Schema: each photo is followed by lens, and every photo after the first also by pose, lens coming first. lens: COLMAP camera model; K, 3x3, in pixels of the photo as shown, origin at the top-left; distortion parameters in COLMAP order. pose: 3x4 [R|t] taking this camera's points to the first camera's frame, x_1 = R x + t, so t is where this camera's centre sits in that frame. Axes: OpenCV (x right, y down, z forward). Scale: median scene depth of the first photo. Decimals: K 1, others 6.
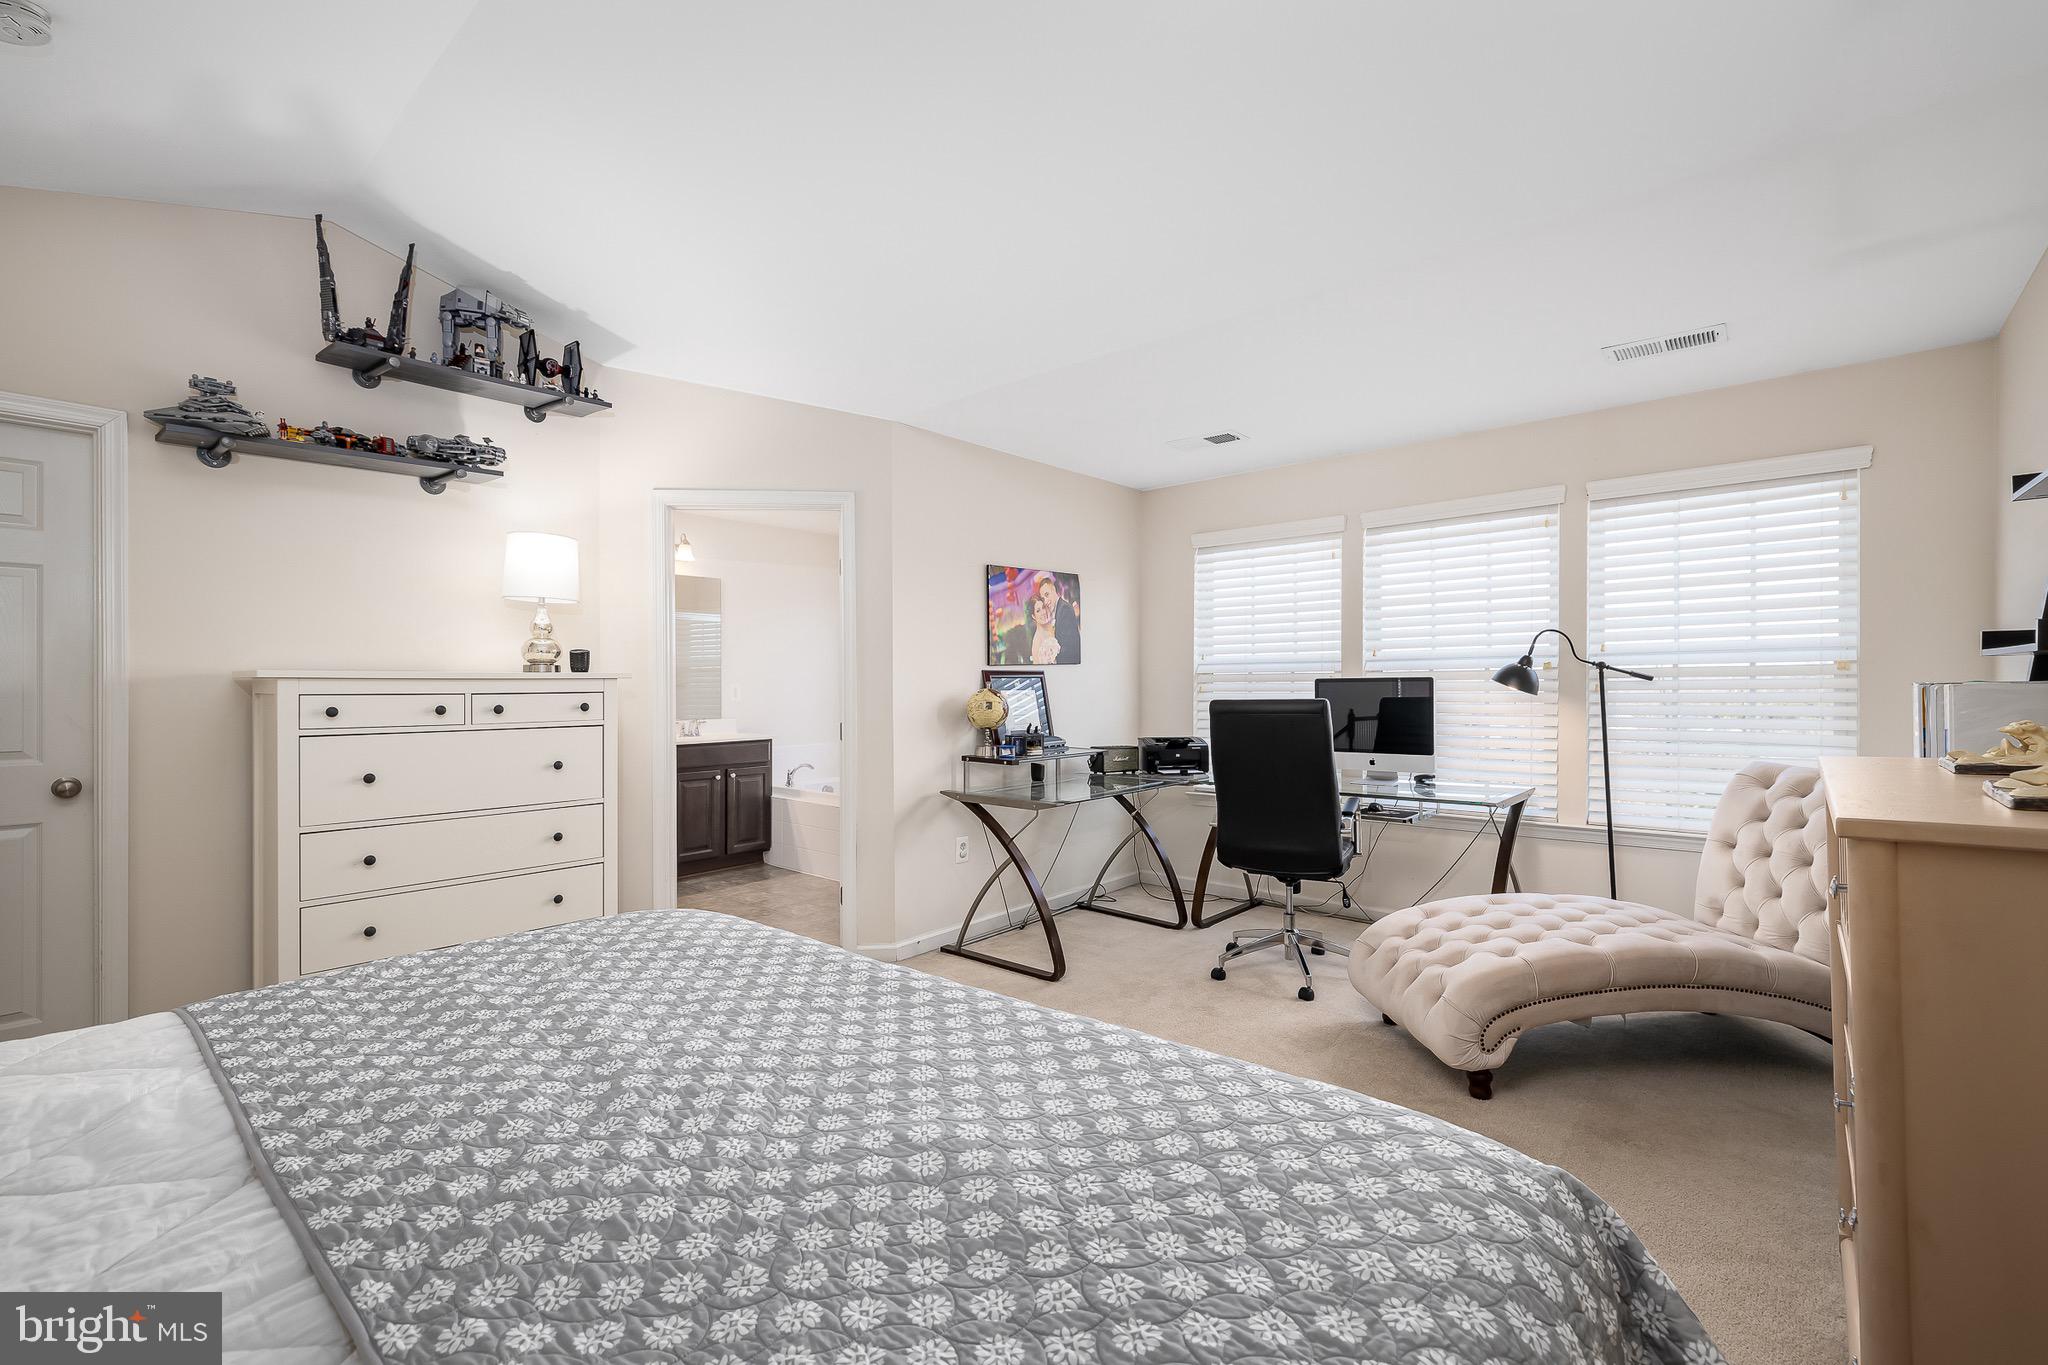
lens RADIAL K [[883.1, 0, 1024.0], [0, 883.1, 682.5], [0, 0, 1]] dist [0.000295, 0.000009]
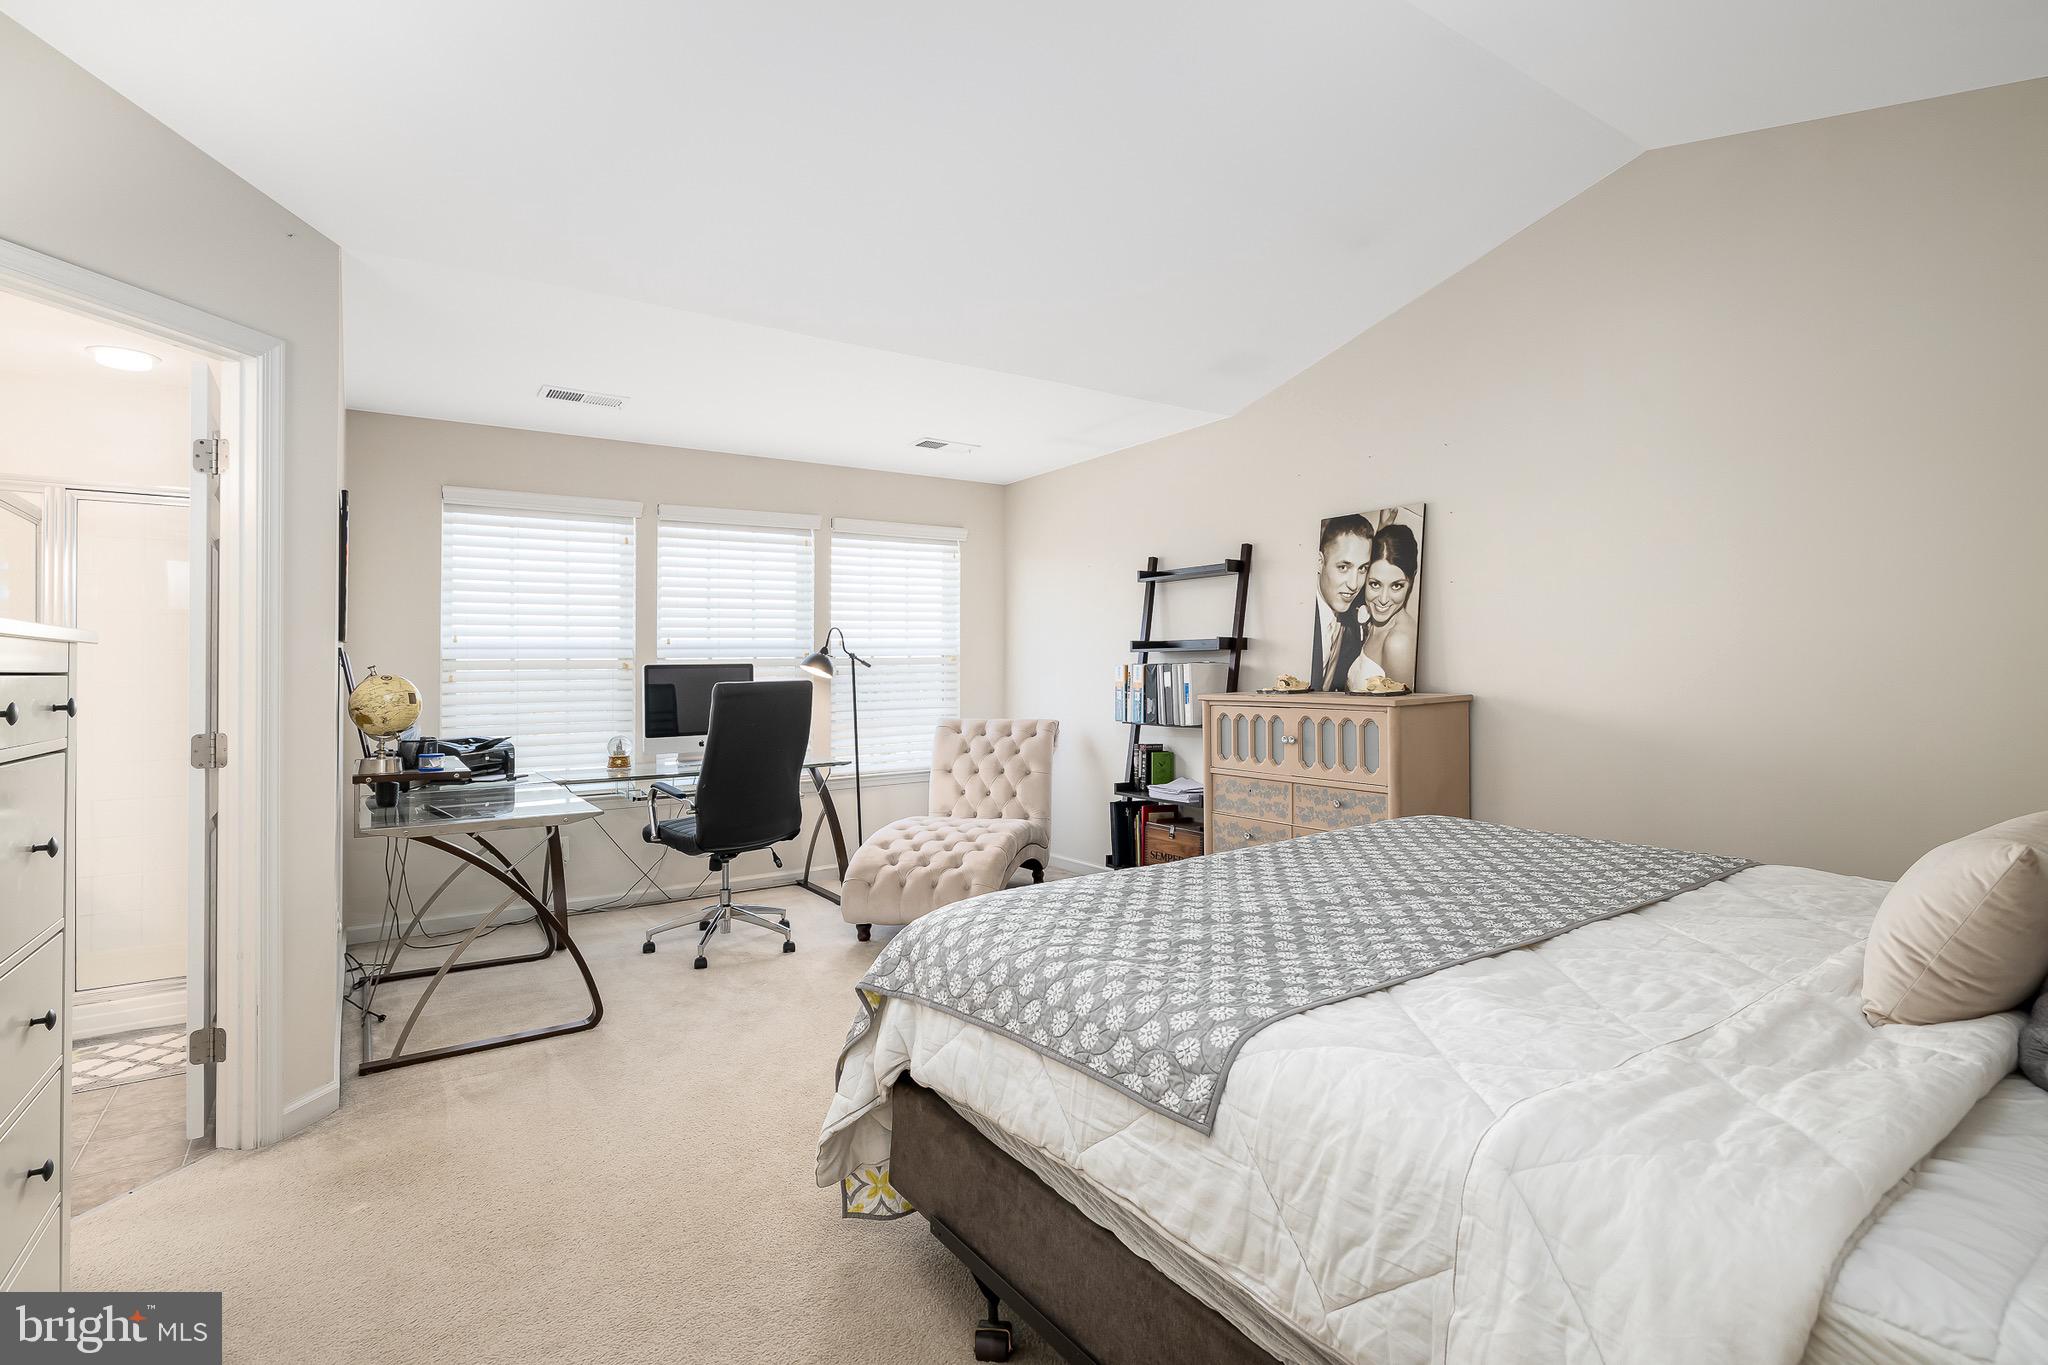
lens RADIAL K [[954.7, 0, 1024.0], [0, 954.7, 682.5], [0, 0, 1]] dist [-0.081782, -0.000038]
pose [[0.253682, -0.000345, 0.967288, -0.670424], [0.013921, 0.999898, -0.003294, 0.029309], [-0.967187, 0.014302, 0.253661, 0.373854]]
